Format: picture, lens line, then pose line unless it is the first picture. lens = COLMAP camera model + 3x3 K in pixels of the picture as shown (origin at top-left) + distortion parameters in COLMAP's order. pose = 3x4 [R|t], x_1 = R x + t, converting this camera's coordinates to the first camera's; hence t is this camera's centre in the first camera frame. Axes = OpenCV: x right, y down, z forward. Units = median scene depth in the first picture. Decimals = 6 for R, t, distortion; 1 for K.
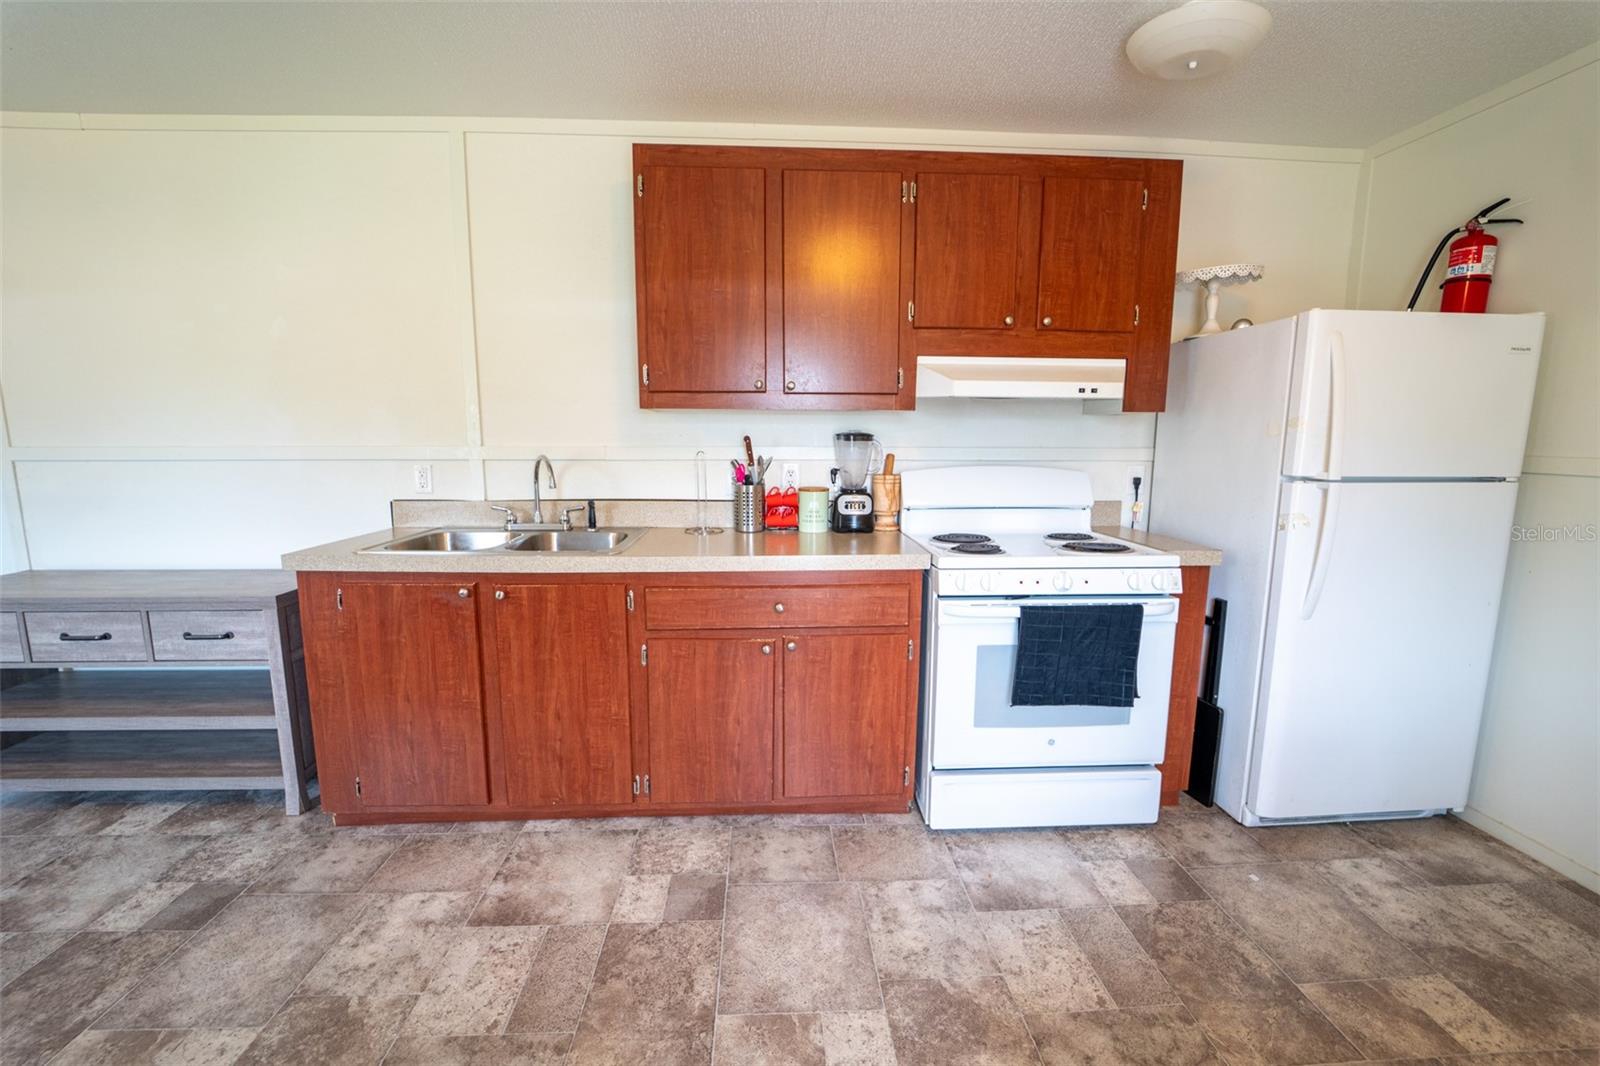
lens RADIAL K [[647.8, 0, 803.4], [0, 647.8, 532.2], [0, 0, 1]] dist [-0.025277, 0.001827]
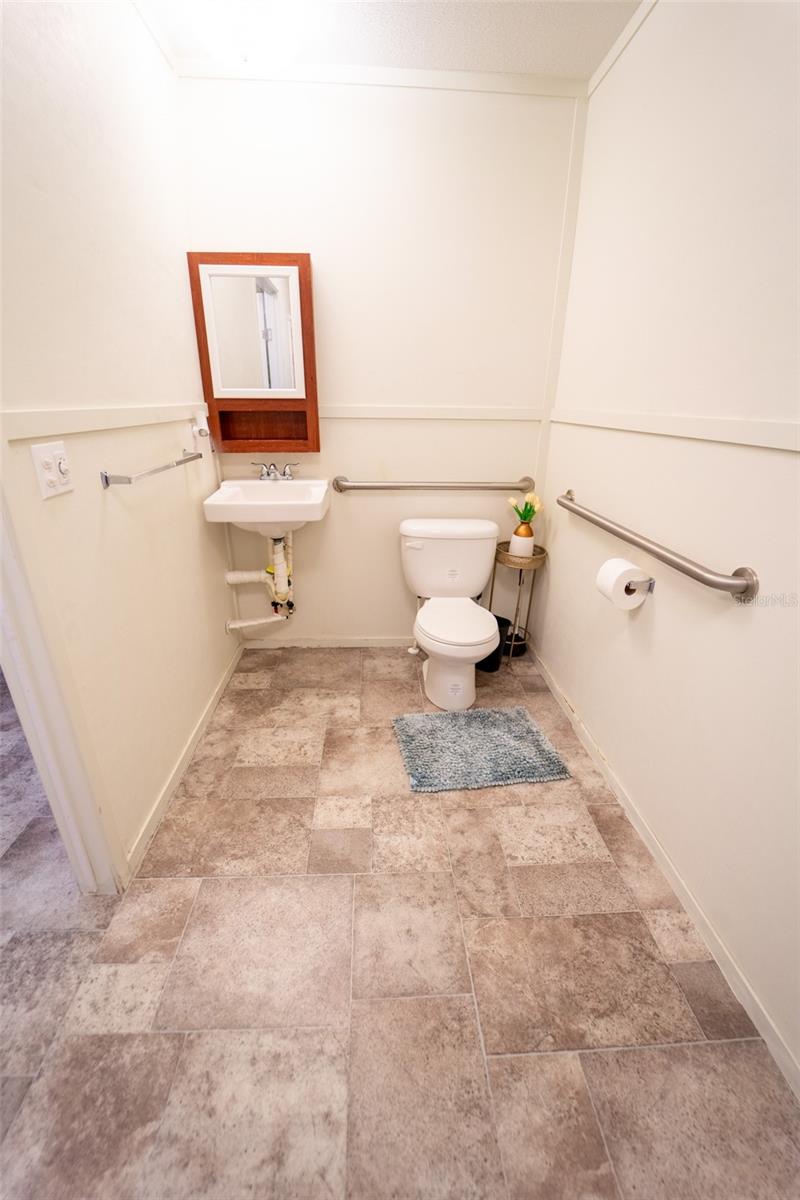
lens RADIAL K [[485.9, 0, 396.3], [0, 485.9, 610.1], [0, 0, 1]] dist [-0.025277, 0.001827]
pose [[-0.007592, 0.402596, -0.915346, 0.539831], [-0.159934, 0.903100, 0.398536, -0.185222], [0.987099, 0.149420, 0.057533, 1.266447]]
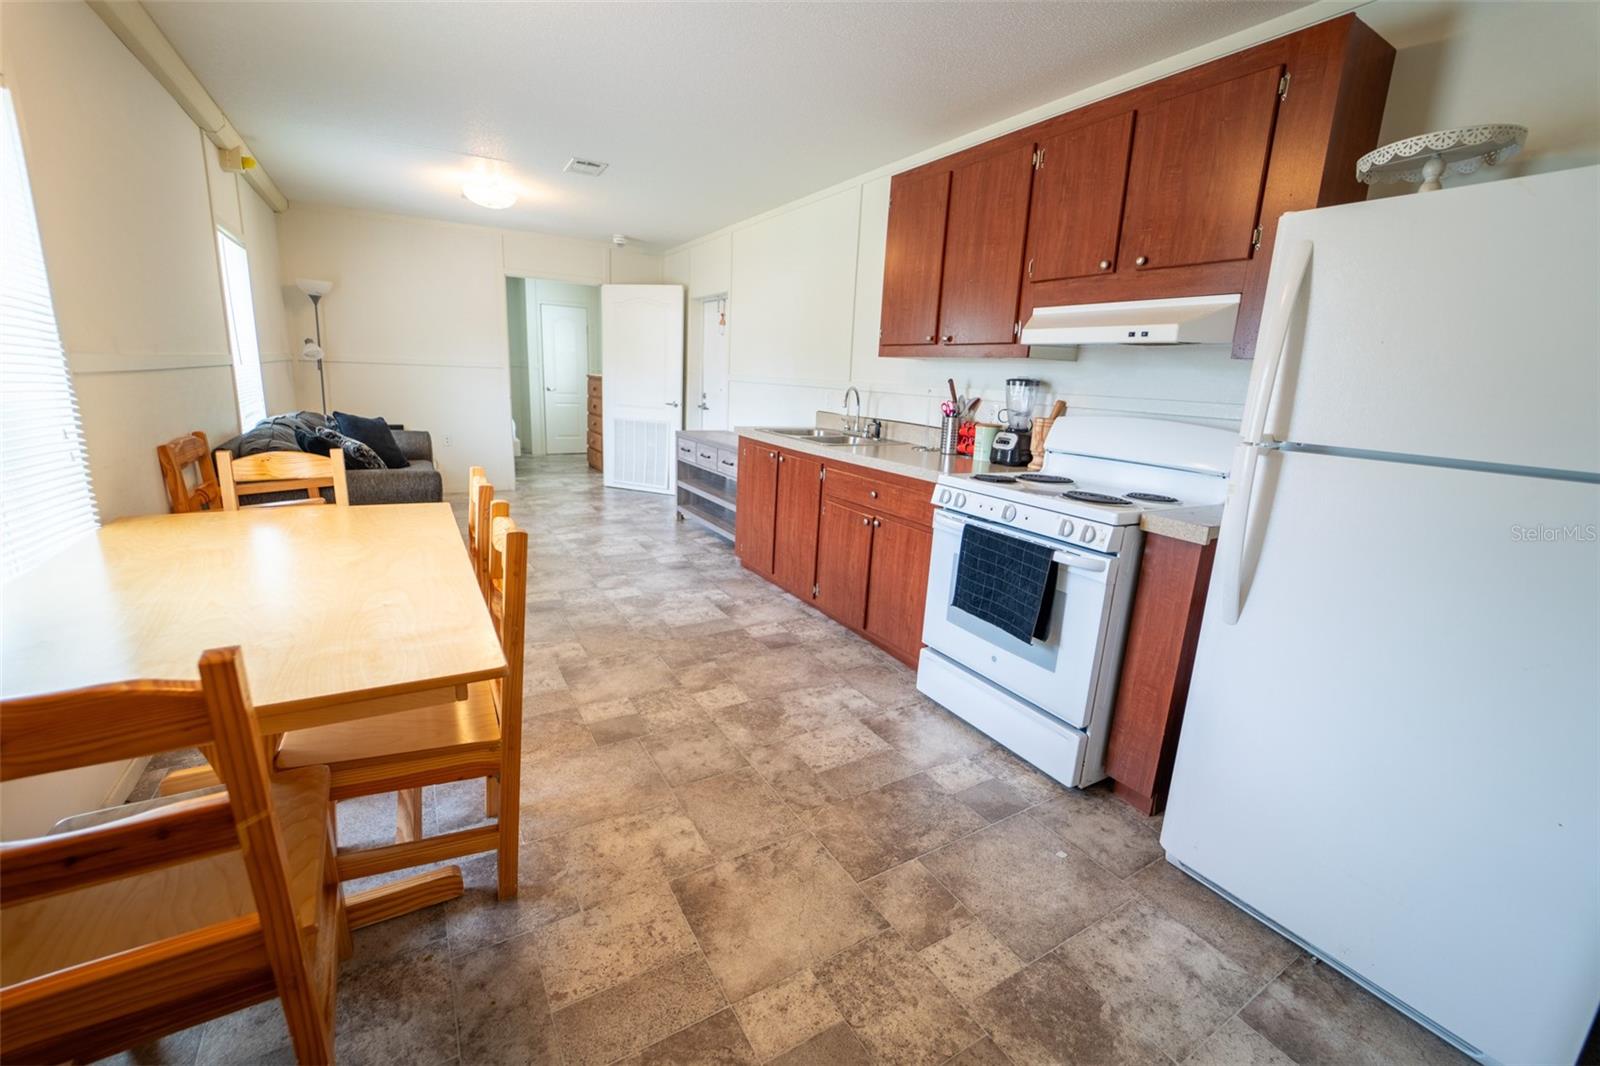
lens RADIAL K [[647.8, 0, 799.7], [0, 647.8, 532.1], [0, 0, 1]] dist [-0.025277, 0.001827]
pose [[0.465343, 0.225398, -0.855951, 0.693273], [-0.174184, 0.971443, 0.161114, -0.003847], [0.867823, 0.074120, 0.491315, 0.090056]]
